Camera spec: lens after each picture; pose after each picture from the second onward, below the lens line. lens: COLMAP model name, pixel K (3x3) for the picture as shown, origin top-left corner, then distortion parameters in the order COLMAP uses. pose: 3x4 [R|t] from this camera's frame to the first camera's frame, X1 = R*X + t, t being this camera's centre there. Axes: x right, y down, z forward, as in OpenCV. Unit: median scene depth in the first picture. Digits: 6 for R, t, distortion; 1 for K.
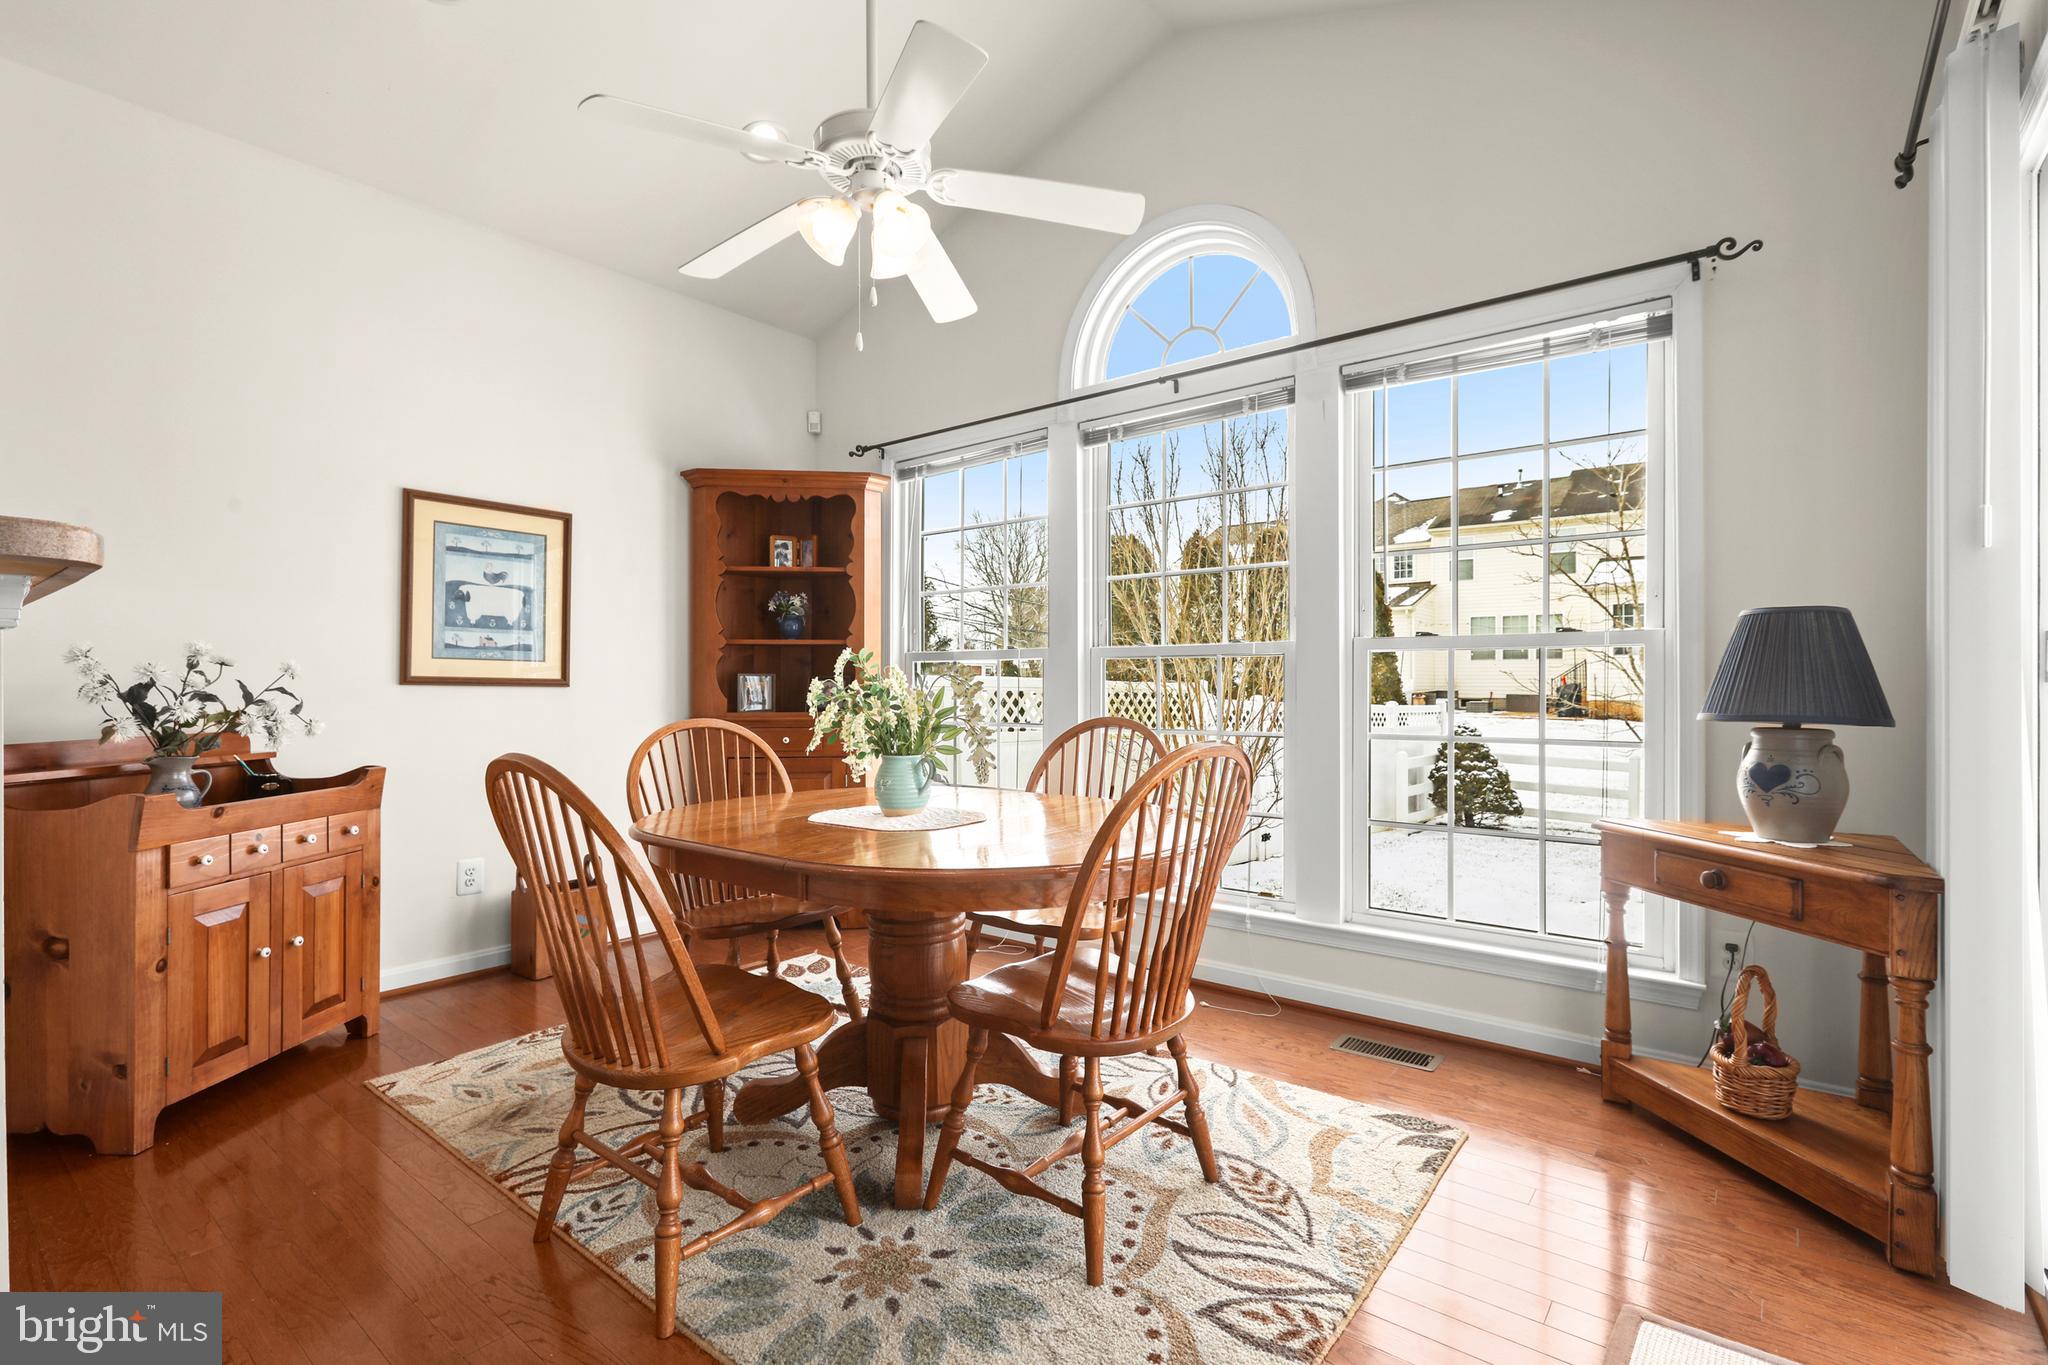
lens RADIAL K [[947.6, 0, 1023.6], [0, 947.6, 674.3], [0, 0, 1]] dist [-0.000021, 0.000604]
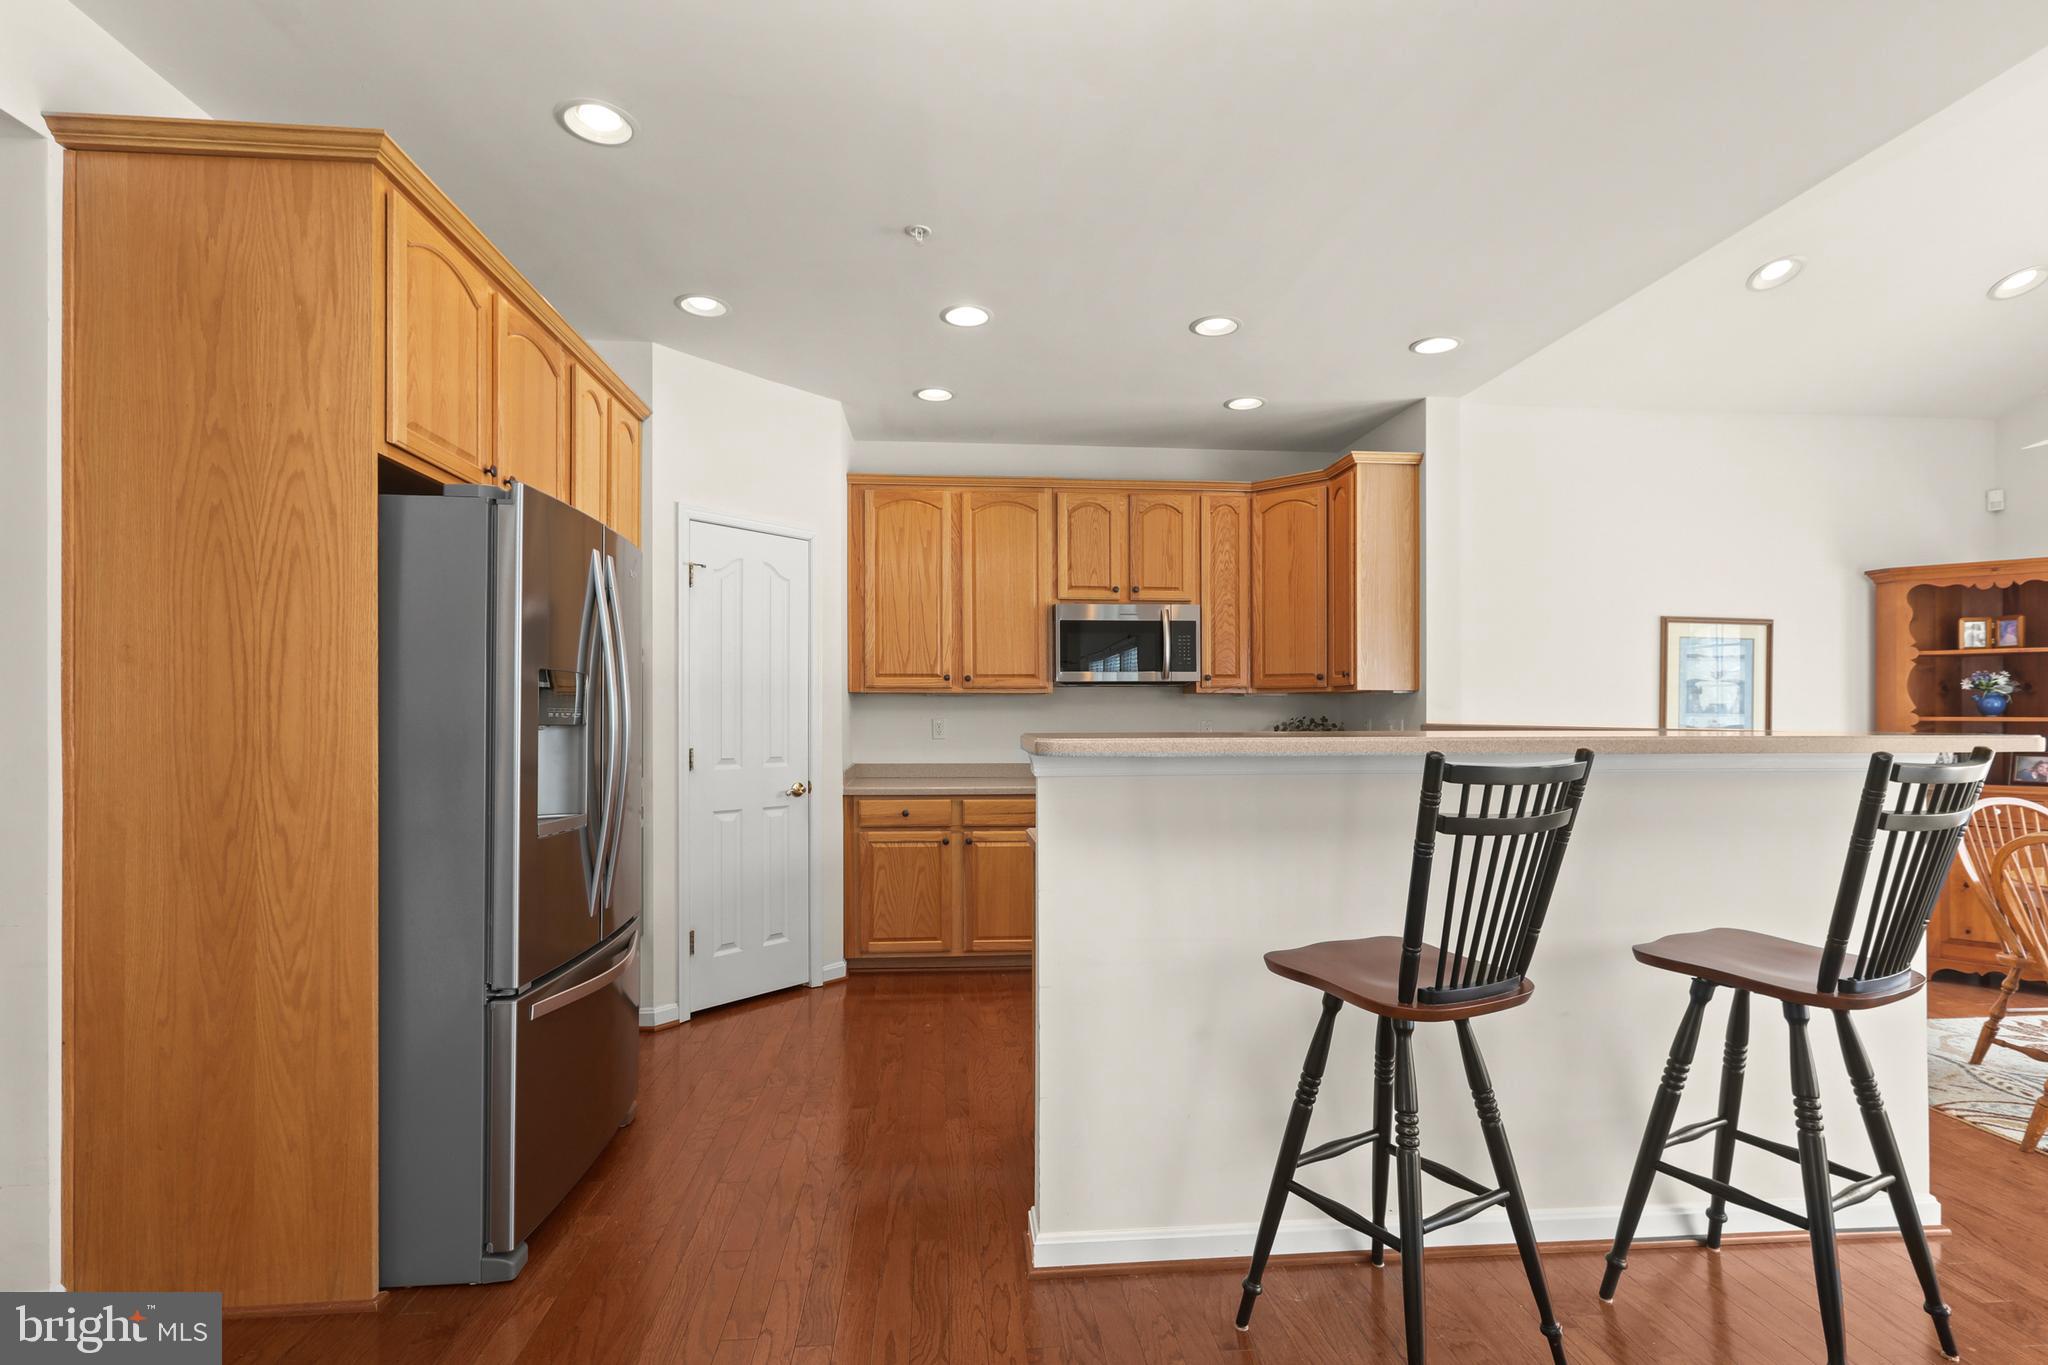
lens RADIAL K [[956.2, 0, 1018.4], [0, 956.2, 706.9], [0, 0, 1]] dist [-0.027114, 0.015930]
pose [[0.686006, -0.001877, -0.727594, -0.274624], [0.003877, 0.999992, 0.001076, -0.064479], [0.727586, -0.003559, 0.686007, -0.645013]]
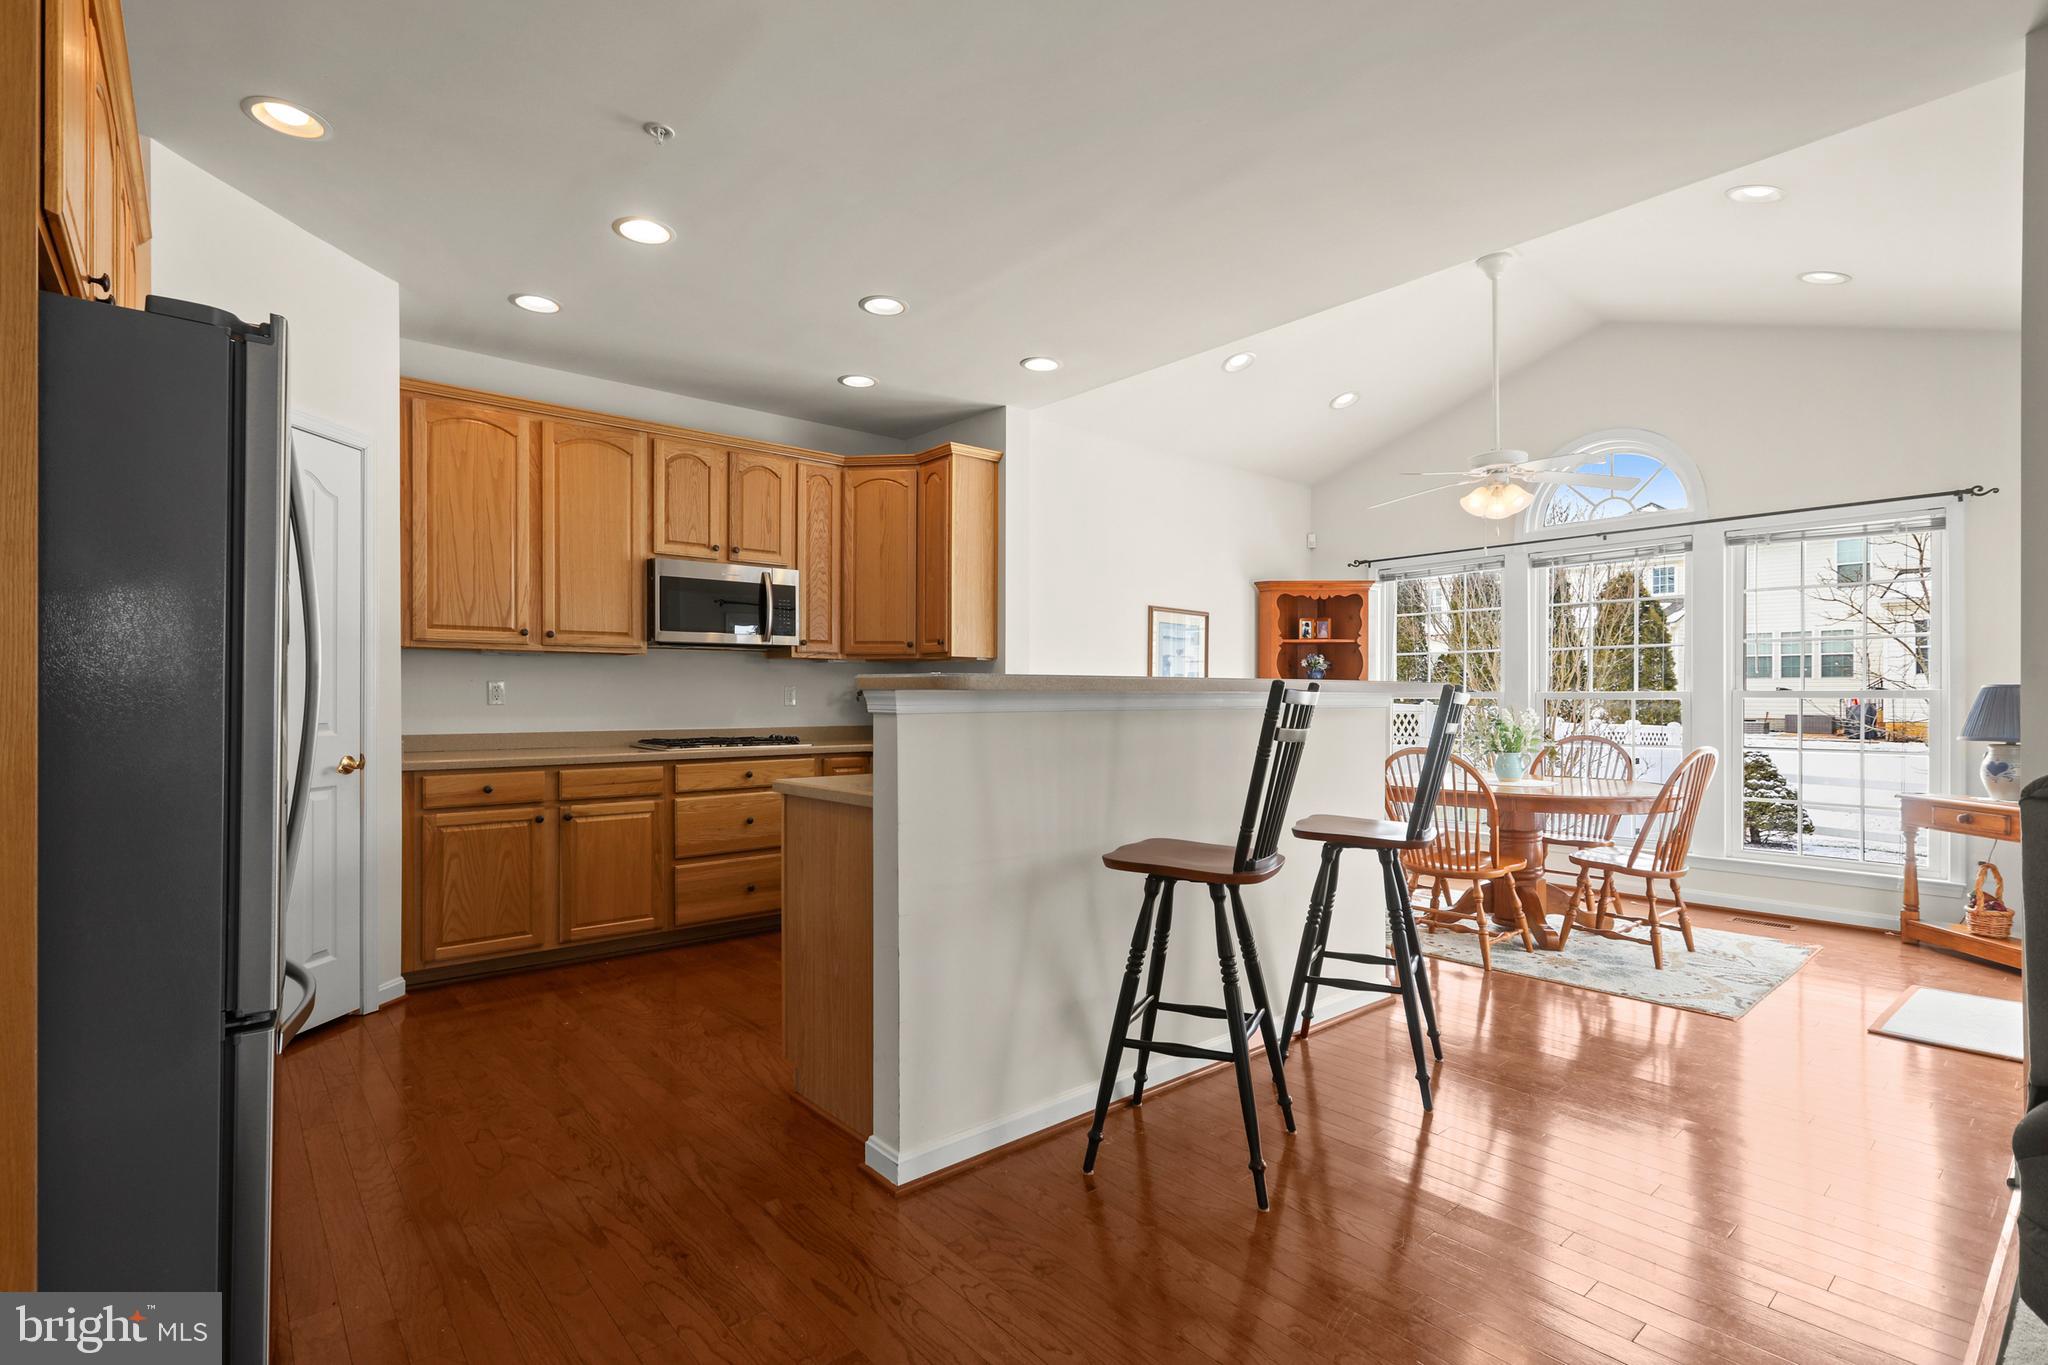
lens RADIAL K [[960.5, 0, 1027.6], [0, 960.5, 689.1], [0, 0, 1]] dist [-0.003852, 0.000840]
pose [[0.981760, 0.001516, -0.190117, -0.512237], [-0.001496, 0.999999, 0.000252, -0.034741], [0.190117, 0.000037, 0.981761, -0.837926]]
